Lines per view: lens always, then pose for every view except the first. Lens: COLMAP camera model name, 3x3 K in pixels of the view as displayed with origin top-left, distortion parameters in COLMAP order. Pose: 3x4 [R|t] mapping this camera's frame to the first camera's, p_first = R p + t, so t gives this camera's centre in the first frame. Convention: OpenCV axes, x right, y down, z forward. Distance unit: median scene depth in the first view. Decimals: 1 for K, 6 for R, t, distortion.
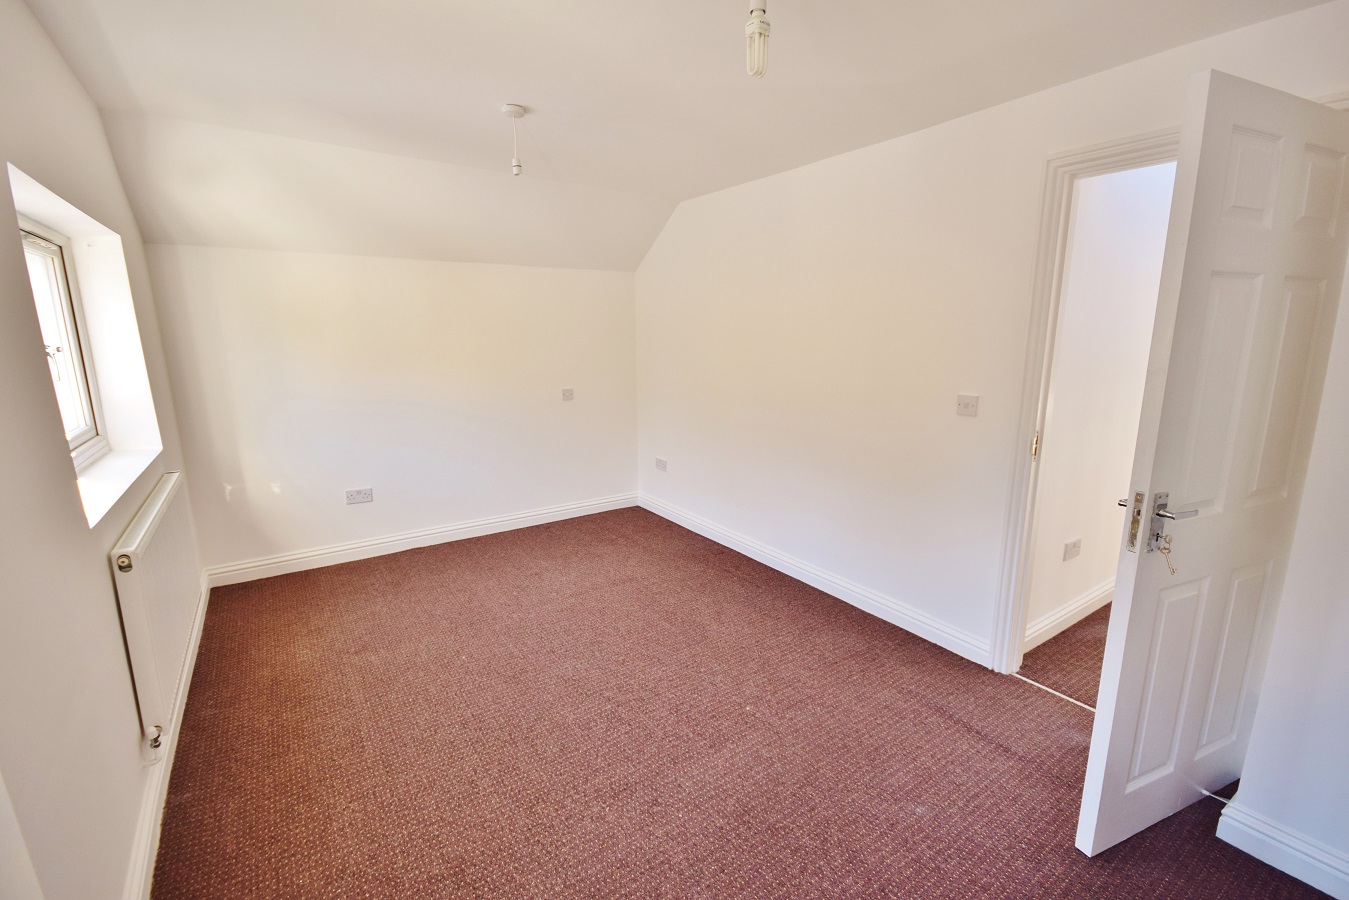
lens RADIAL K [[597.0, 0, 670.8], [0, 597.0, 445.1], [0, 0, 1]] dist [0.001084, 0.000103]
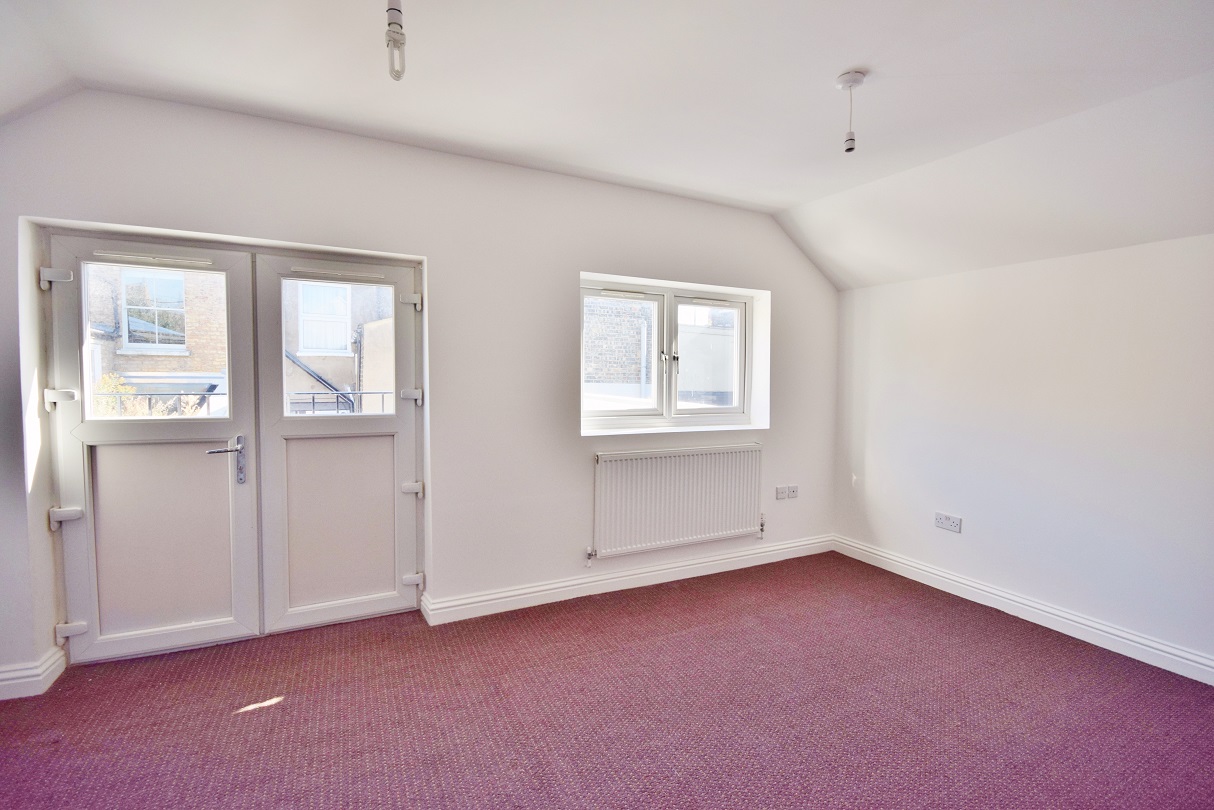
lens RADIAL K [[537.2, 0, 603.6], [0, 537.2, 400.6], [0, 0, 1]] dist [0.001084, 0.000103]
pose [[-0.137657, 0.051999, -0.989114, 0.404169], [-0.196381, 0.977363, 0.078712, -0.065992], [0.970817, 0.205079, -0.124330, 0.578733]]
